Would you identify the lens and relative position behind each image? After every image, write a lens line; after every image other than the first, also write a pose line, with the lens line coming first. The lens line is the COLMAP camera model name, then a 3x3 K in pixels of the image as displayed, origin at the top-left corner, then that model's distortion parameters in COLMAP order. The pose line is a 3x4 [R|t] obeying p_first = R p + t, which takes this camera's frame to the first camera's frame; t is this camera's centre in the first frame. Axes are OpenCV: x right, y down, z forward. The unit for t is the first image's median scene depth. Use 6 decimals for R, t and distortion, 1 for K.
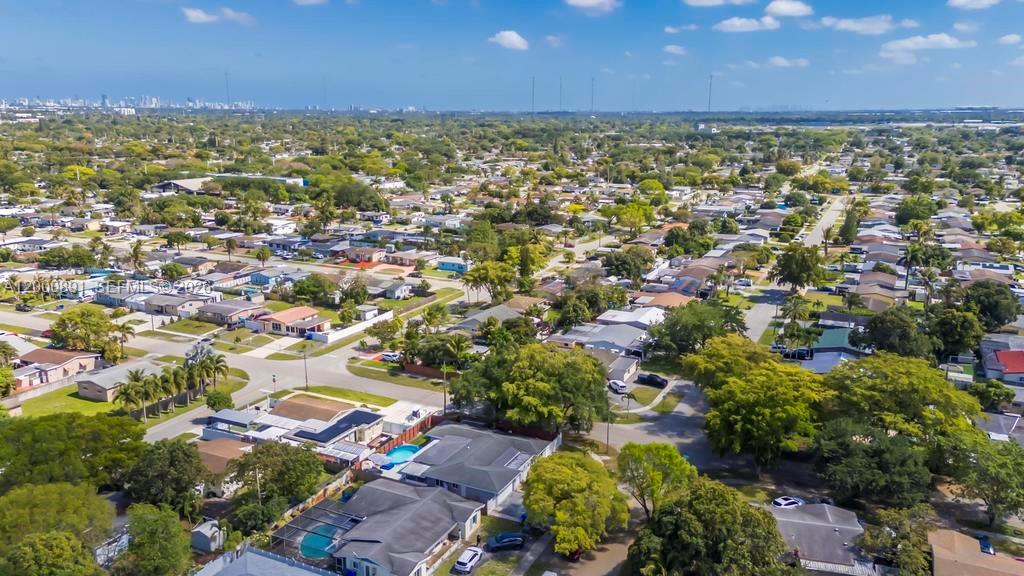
lens RADIAL K [[758.7, 0, 512.7], [0, 758.7, 283.3], [0, 0, 1]] dist [0.075522, 0.007130]
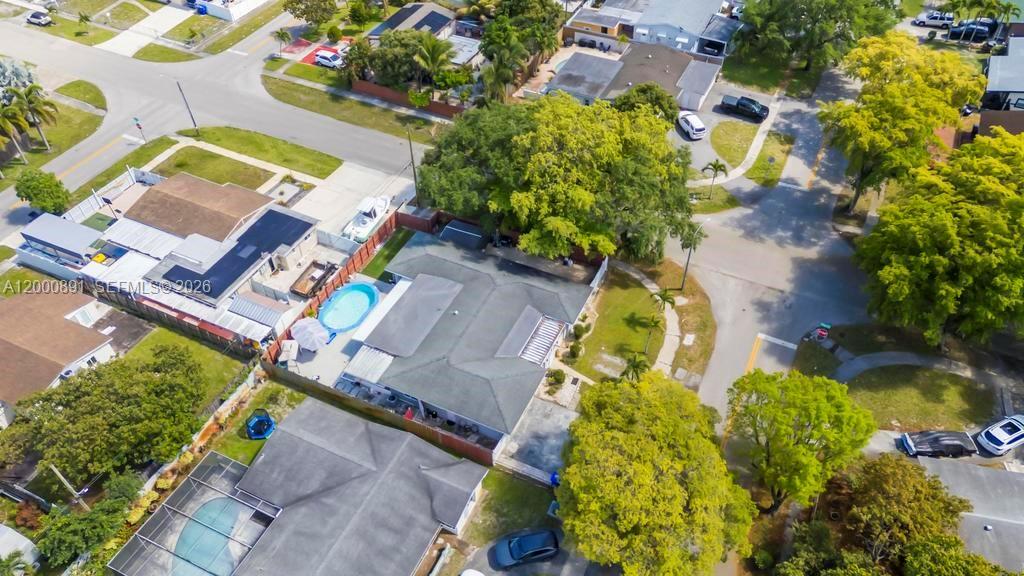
lens RADIAL K [[758.7, 0, 512.7], [0, 758.7, 283.3], [0, 0, 1]] dist [0.075522, 0.007130]
pose [[0.999781, -0.020438, -0.004560, -0.008869], [0.019754, 0.848193, 0.529320, -0.095494], [-0.006951, -0.529294, 0.848410, 0.414531]]
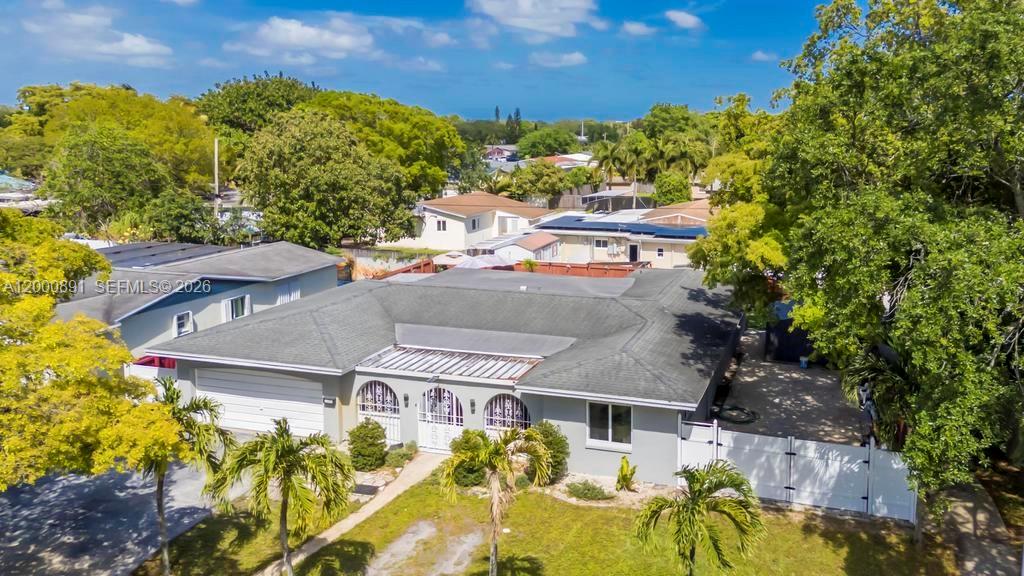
lens RADIAL K [[783.0, 0, 593.7], [0, 783.0, 267.4], [0, 0, 1]] dist [0.063347, 0.001175]
pose [[0.172621, 0.172755, -0.969720, 0.178447], [-0.222991, 0.965793, 0.132361, 0.136482], [0.959415, 0.193391, 0.205239, 0.789164]]
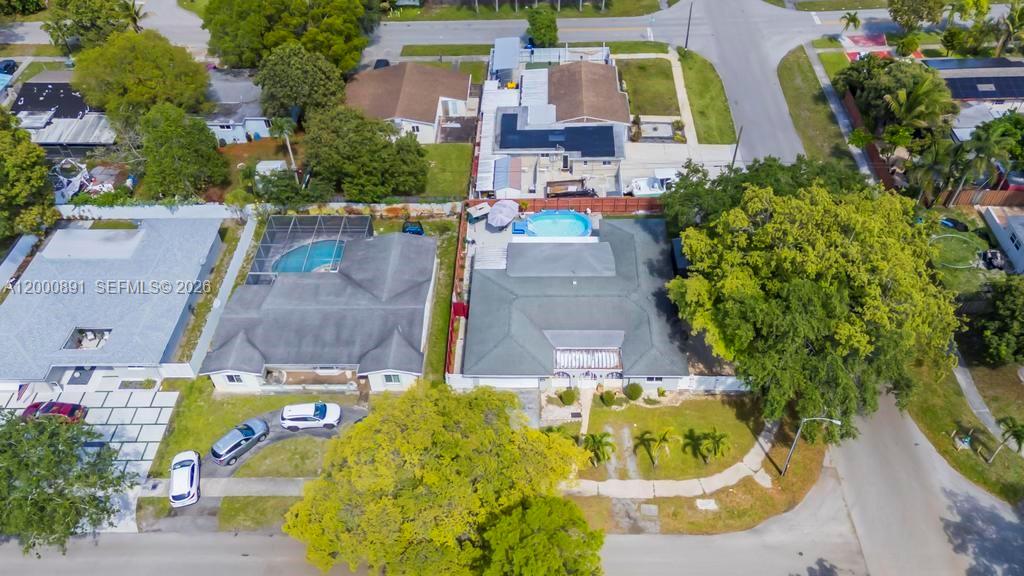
lens RADIAL K [[790.4, 0, 512.0], [0, 790.4, 288.0], [0, 0, 1]] dist [0.077386, 0.004366]
pose [[0.420437, 0.630362, -0.652592, 0.262734], [-0.168610, 0.761004, 0.626453, -0.125722], [0.891517, -0.153350, 0.426240, 0.569714]]
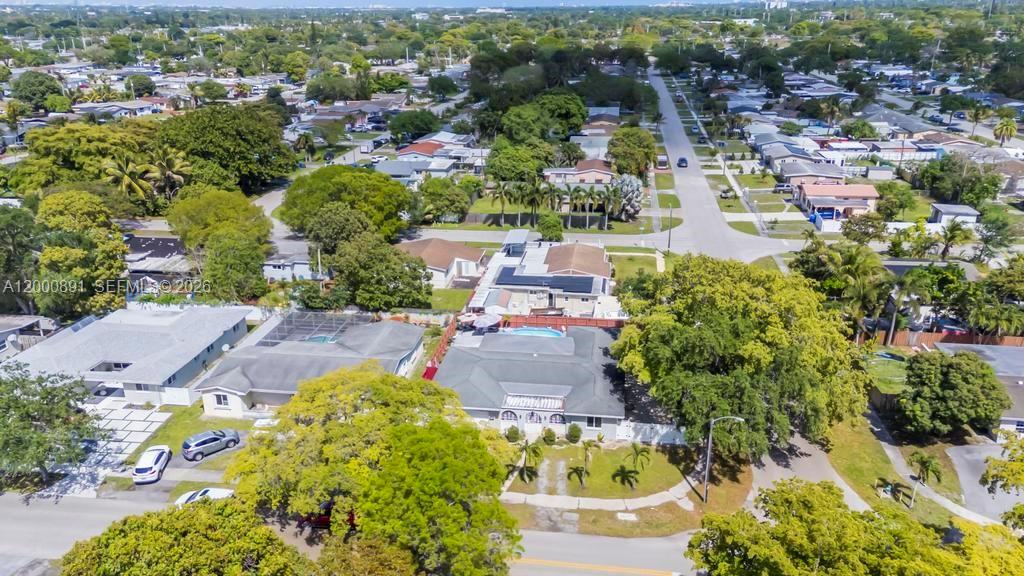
lens RADIAL K [[758.7, 0, 512.7], [0, 758.7, 283.3], [0, 0, 1]] dist [0.075522, 0.007130]
pose [[0.316012, 0.316971, -0.894240, 0.412844], [-0.200467, 0.943568, 0.263614, -0.009777], [0.927335, 0.095960, 0.361721, 0.603238]]
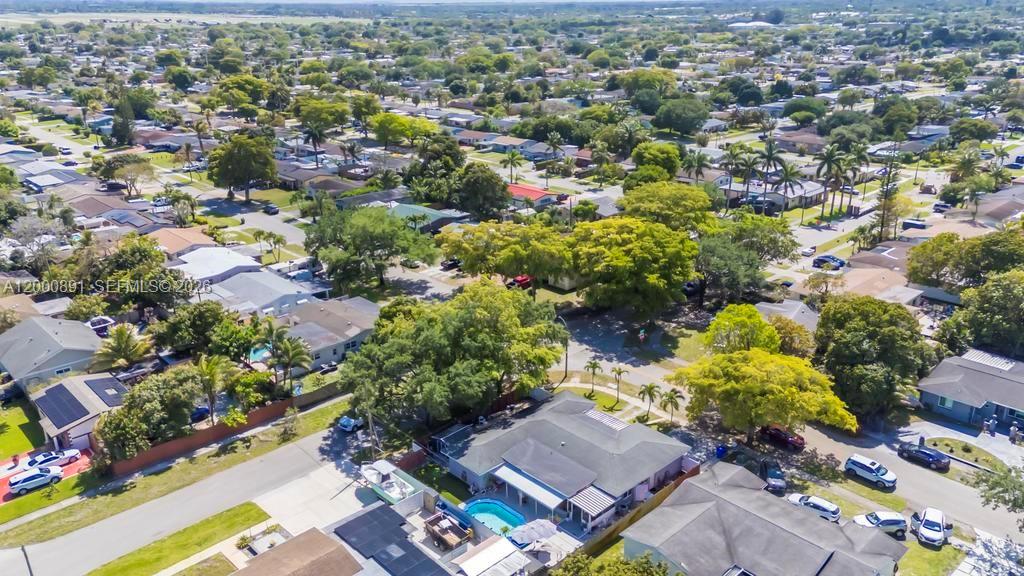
lens RADIAL K [[758.7, 0, 512.7], [0, 758.7, 283.3], [0, 0, 1]] dist [0.075522, 0.007130]
pose [[0.347295, -0.328199, 0.878448, -0.523425], [0.219094, 0.939228, 0.264289, -0.095391], [-0.911803, 0.100676, 0.398096, 0.611562]]
